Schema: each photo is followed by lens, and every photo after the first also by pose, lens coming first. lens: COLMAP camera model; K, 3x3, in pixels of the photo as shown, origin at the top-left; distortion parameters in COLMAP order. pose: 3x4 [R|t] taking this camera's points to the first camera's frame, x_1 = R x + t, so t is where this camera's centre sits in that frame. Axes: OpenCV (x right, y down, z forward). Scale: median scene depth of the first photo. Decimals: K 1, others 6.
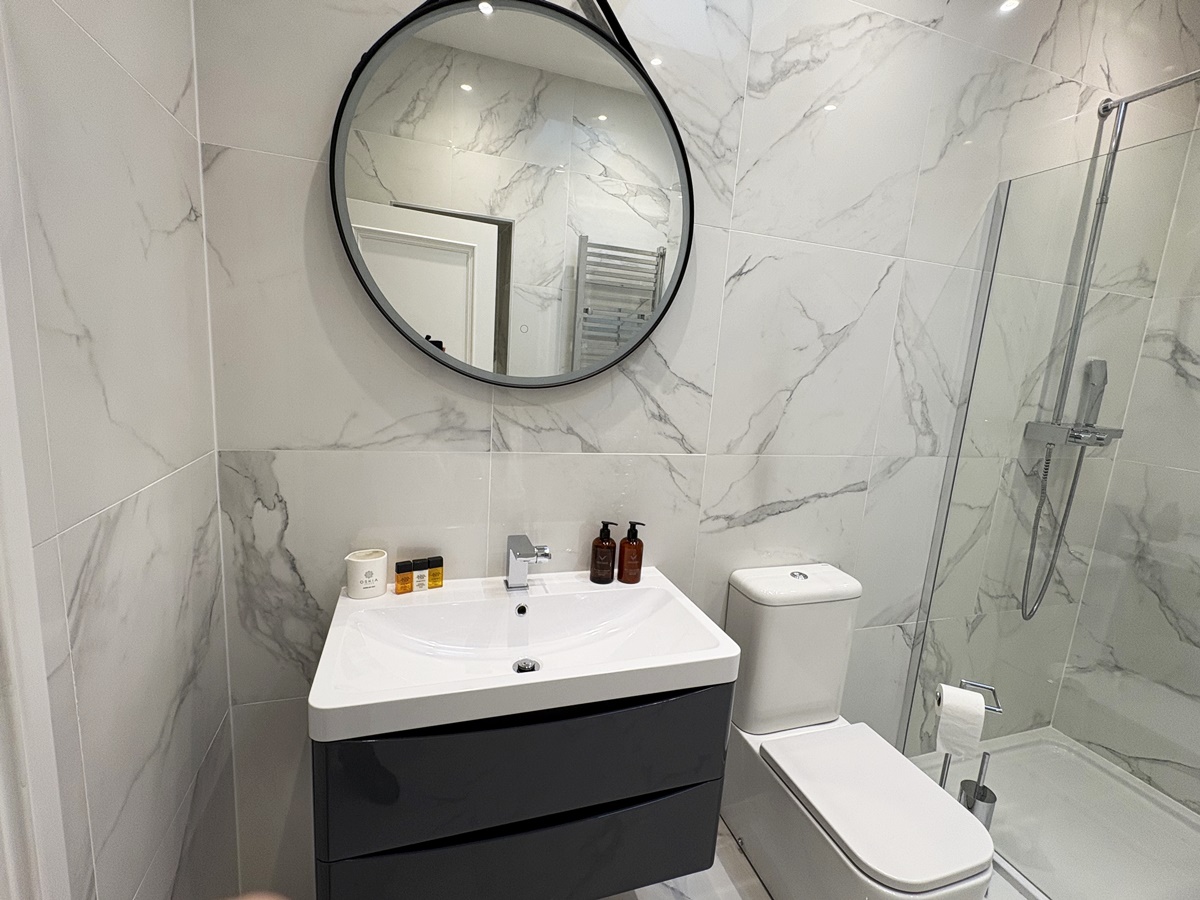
lens RADIAL K [[535.0, 0, 593.4], [0, 535.0, 454.6], [0, 0, 1]] dist [-0.000754, 0.000044]
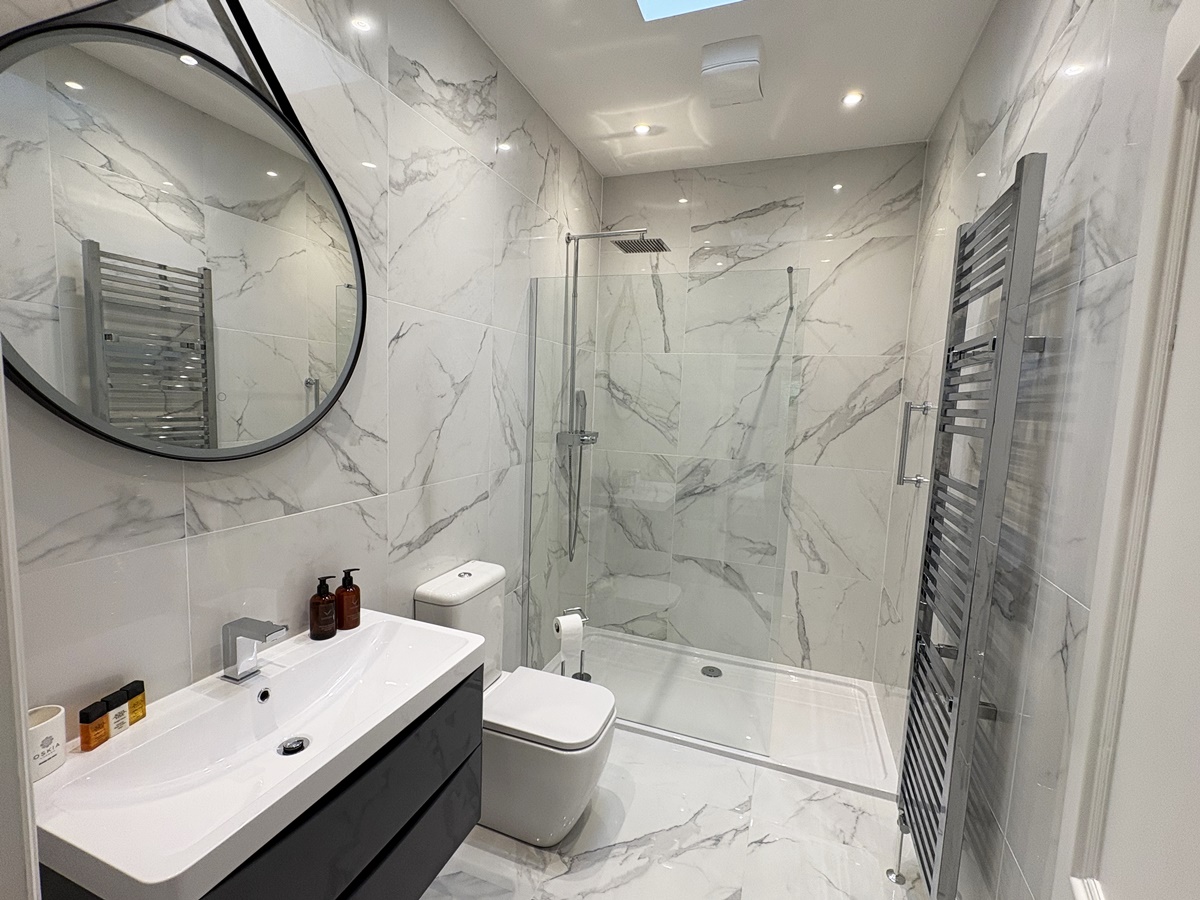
lens RADIAL K [[535.0, 0, 593.4], [0, 535.0, 454.6], [0, 0, 1]] dist [-0.000754, 0.000044]
pose [[0.629244, -0.128094, 0.766579, -0.358950], [0.139596, 0.988912, 0.050659, -0.076315], [-0.764569, 0.075135, 0.640148, -0.055548]]
